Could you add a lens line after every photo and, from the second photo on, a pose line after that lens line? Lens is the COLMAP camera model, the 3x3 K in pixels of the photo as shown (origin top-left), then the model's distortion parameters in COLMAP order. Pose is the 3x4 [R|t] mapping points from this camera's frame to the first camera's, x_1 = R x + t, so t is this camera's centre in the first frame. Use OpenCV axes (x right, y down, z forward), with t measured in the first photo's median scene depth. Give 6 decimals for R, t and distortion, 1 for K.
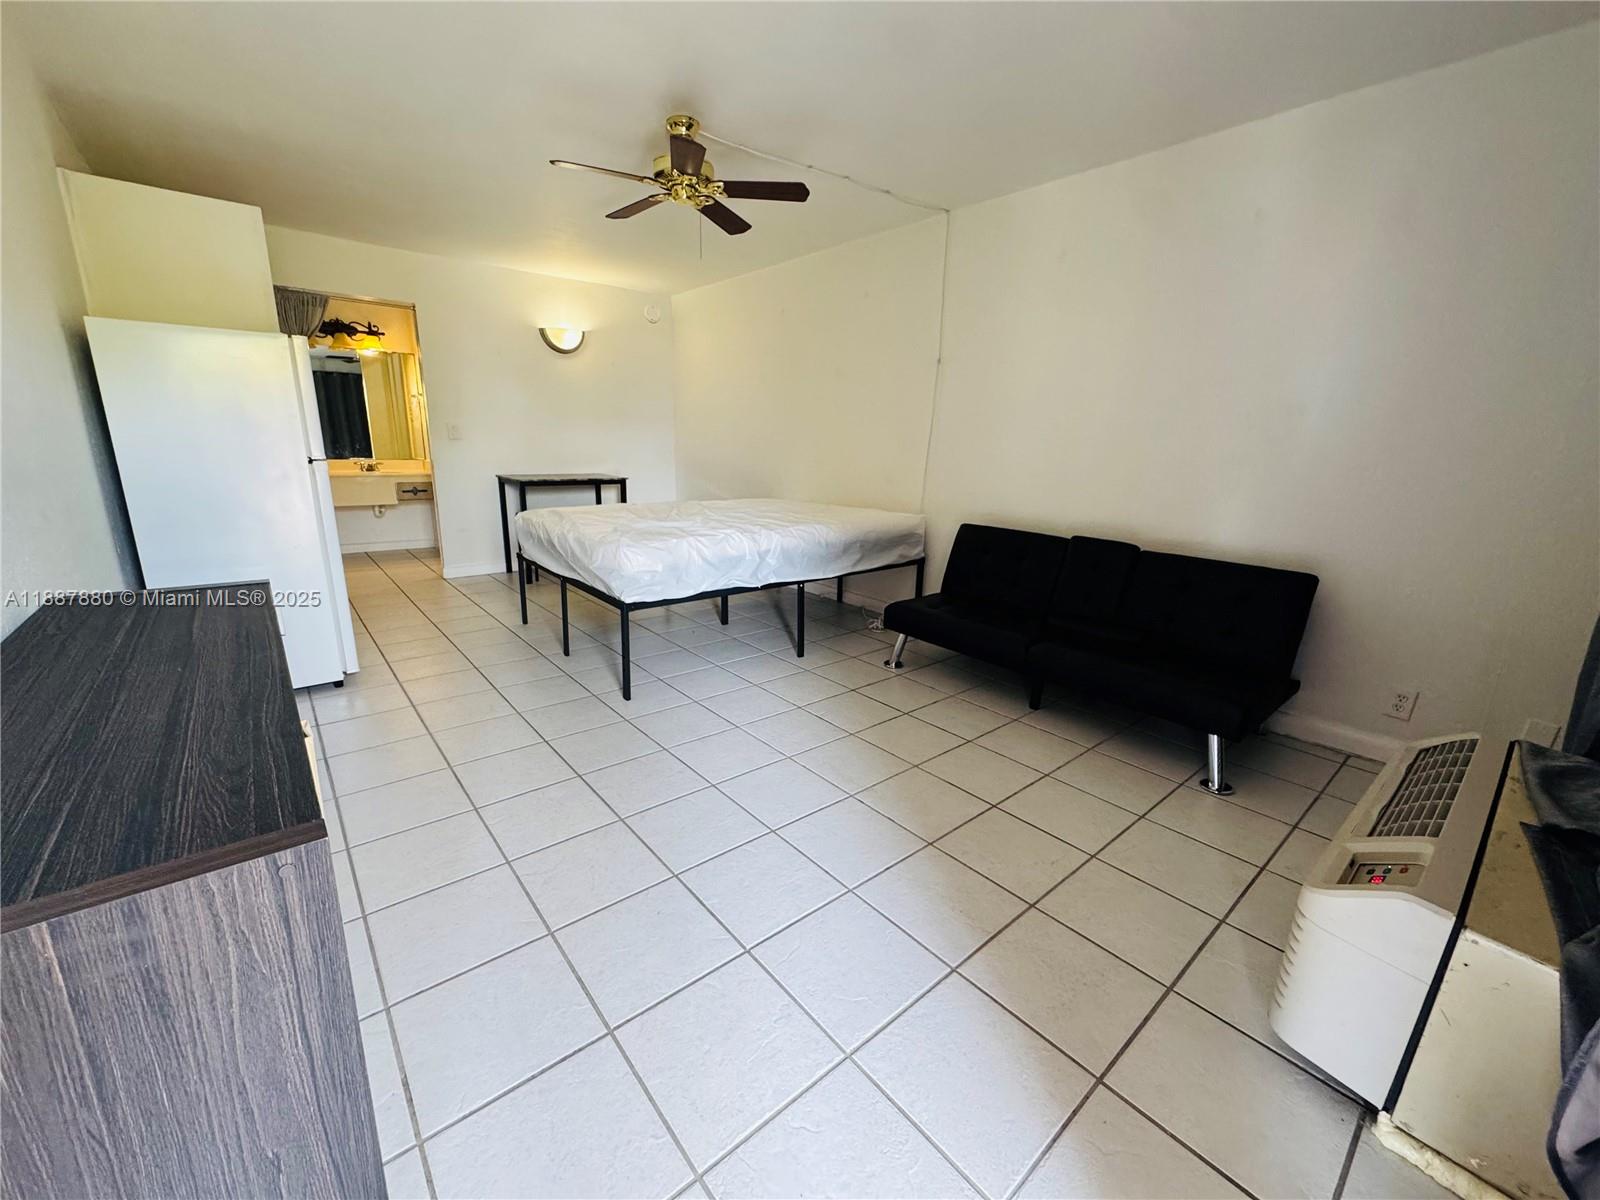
lens RADIAL K [[637.9, 0, 800.0], [0, 637.9, 600.0], [0, 0, 1]] dist [0.001404, 0.000128]
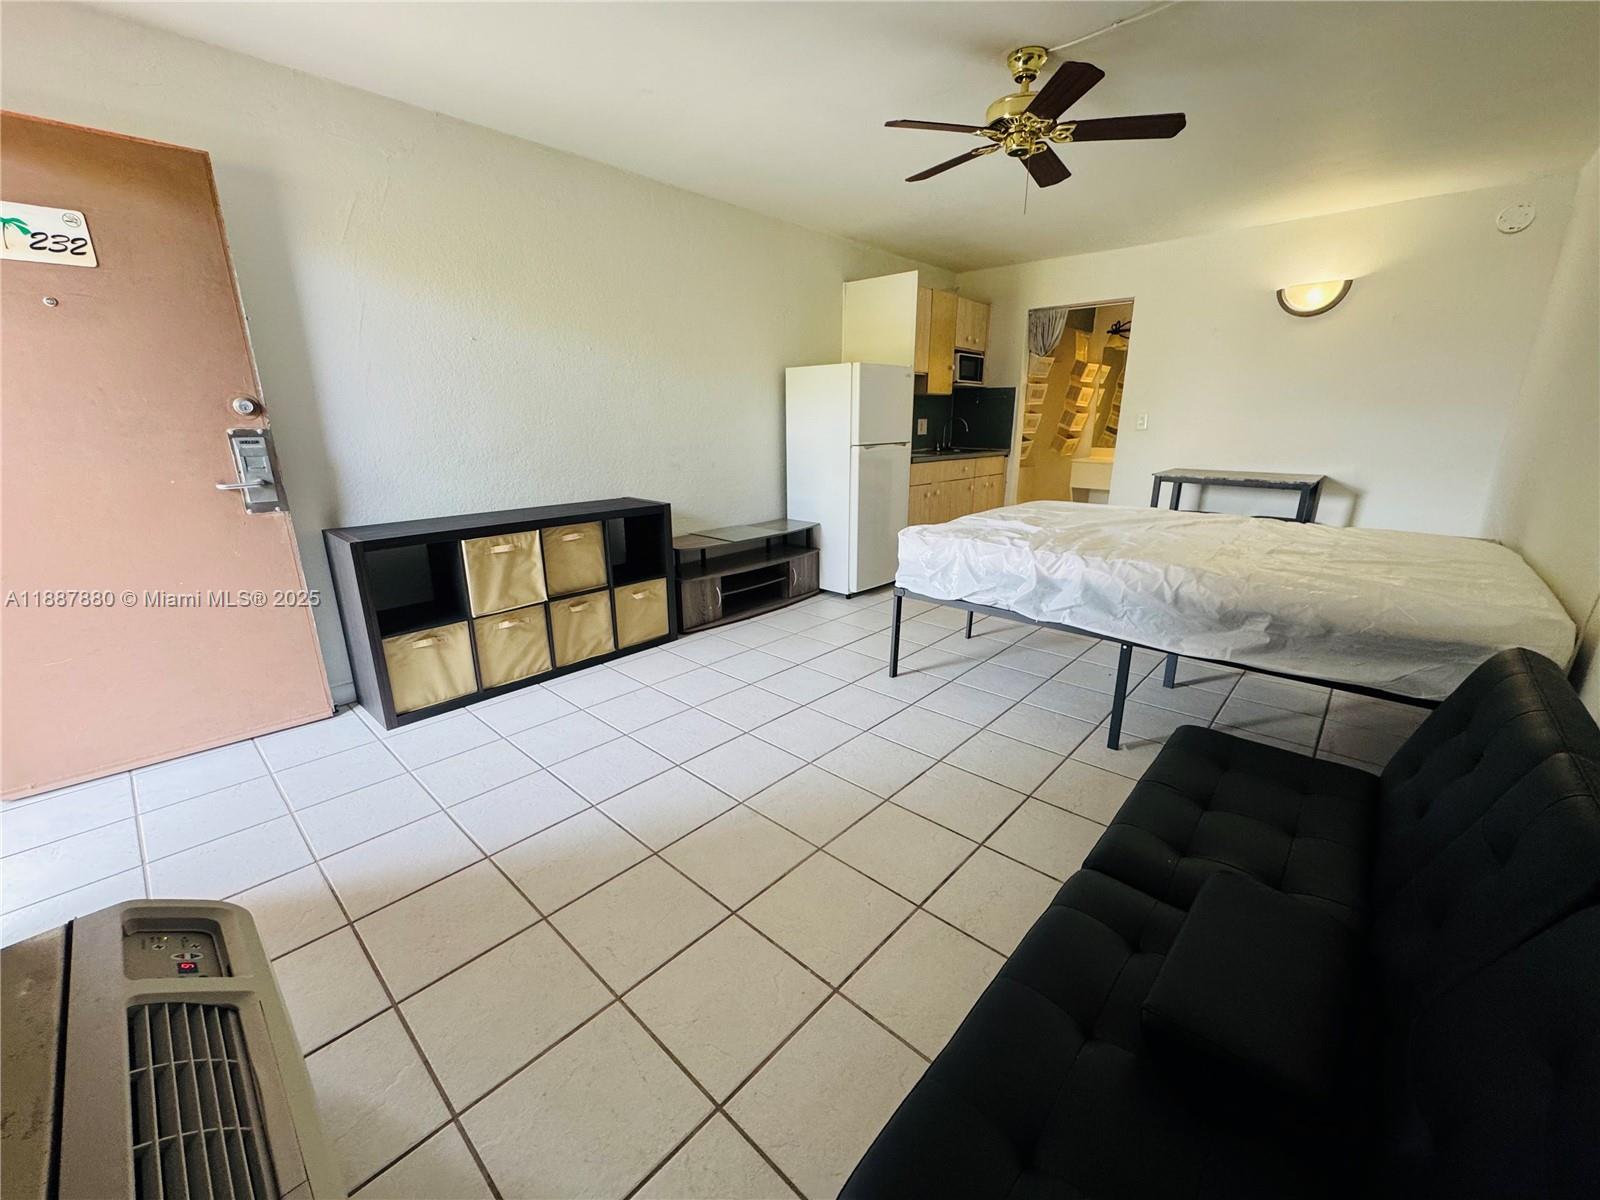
lens RADIAL K [[637.9, 0, 800.0], [0, 637.9, 600.0], [0, 0, 1]] dist [0.001404, 0.000128]
pose [[0.125966, 0.251131, -0.959722, 0.564064], [-0.237311, 0.946968, 0.216646, -0.127604], [0.963232, 0.200462, 0.178882, 0.511721]]
